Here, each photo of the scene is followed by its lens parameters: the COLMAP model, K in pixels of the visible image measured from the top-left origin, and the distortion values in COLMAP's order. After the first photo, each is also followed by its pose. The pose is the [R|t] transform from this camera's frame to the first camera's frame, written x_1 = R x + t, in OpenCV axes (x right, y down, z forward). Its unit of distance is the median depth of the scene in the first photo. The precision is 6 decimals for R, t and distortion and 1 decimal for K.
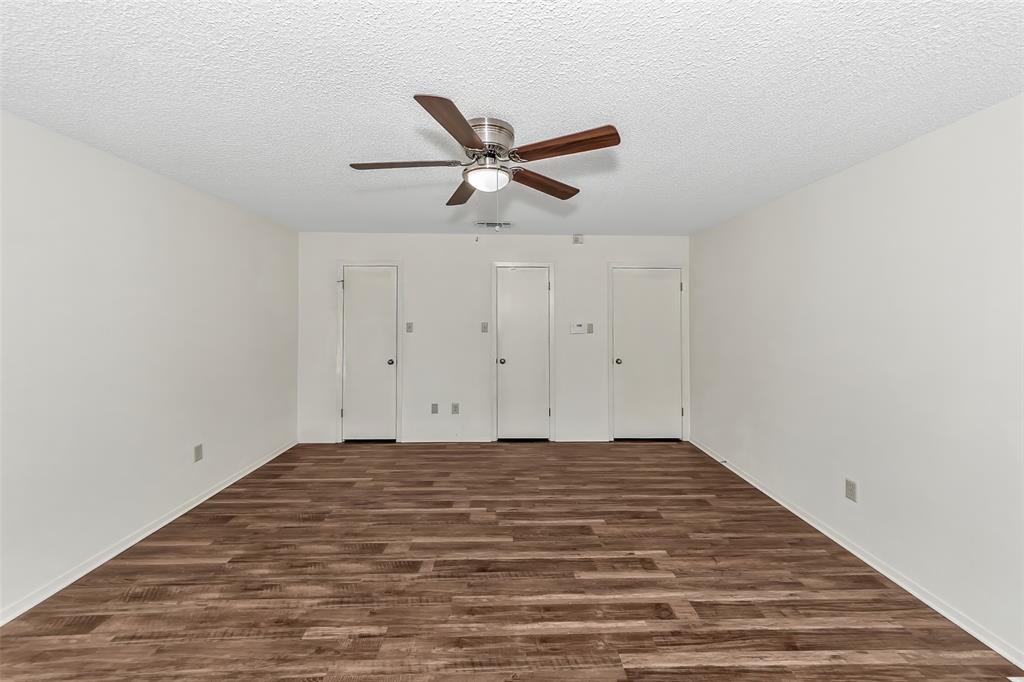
lens RADIAL K [[374.4, 0, 515.3], [0, 374.4, 321.6], [0, 0, 1]] dist [0.015121, -0.010841]
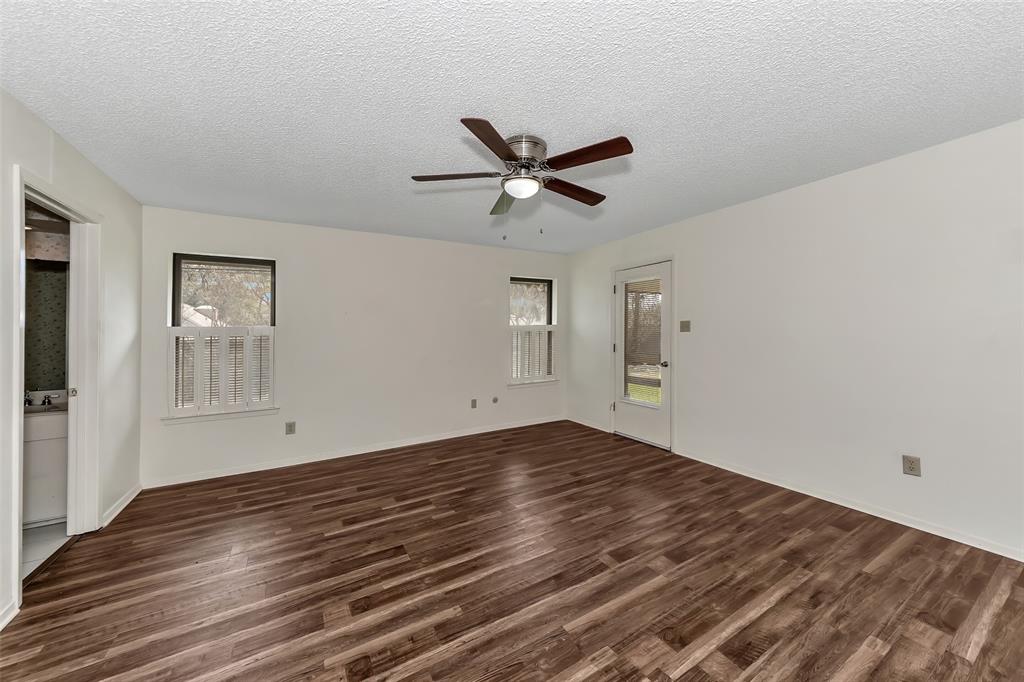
lens RADIAL K [[374.4, 0, 515.3], [0, 374.4, 321.6], [0, 0, 1]] dist [0.015121, -0.010841]
pose [[-0.875099, -0.006206, -0.483904, 0.433198], [-0.002628, 0.999964, -0.008072, 0.048344], [0.483937, -0.005793, -0.875084, 1.694684]]
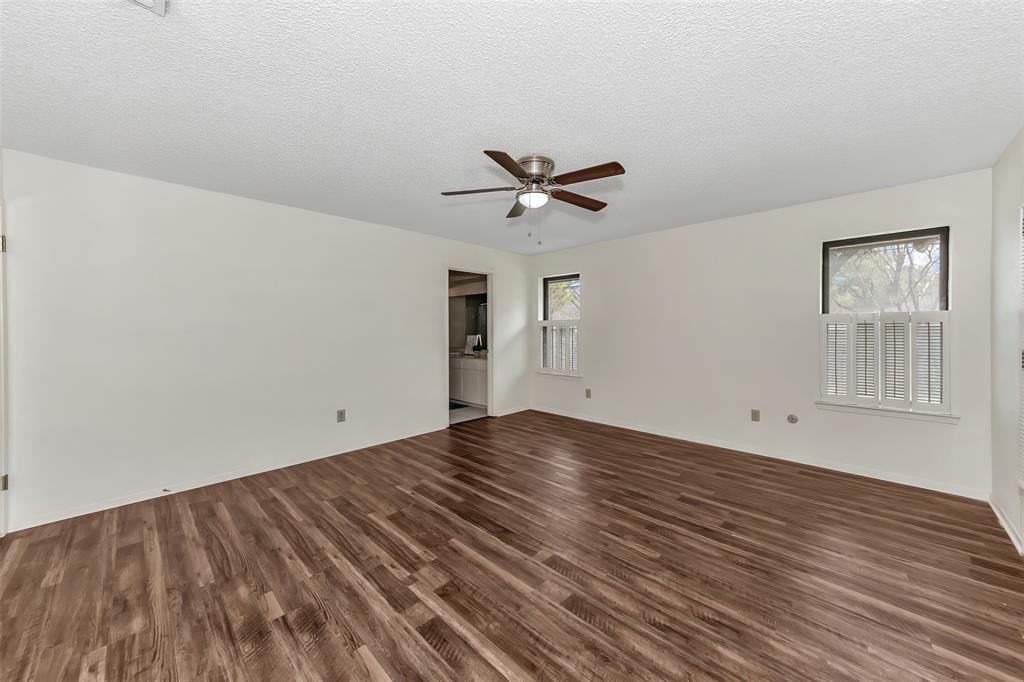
lens RADIAL K [[374.4, 0, 515.3], [0, 374.4, 321.6], [0, 0, 1]] dist [0.015121, -0.010841]
pose [[-0.693396, 0.007673, 0.720516, -0.864688], [0.015184, 0.999877, 0.003964, 0.047011], [-0.720396, 0.013689, -0.693427, 1.673944]]
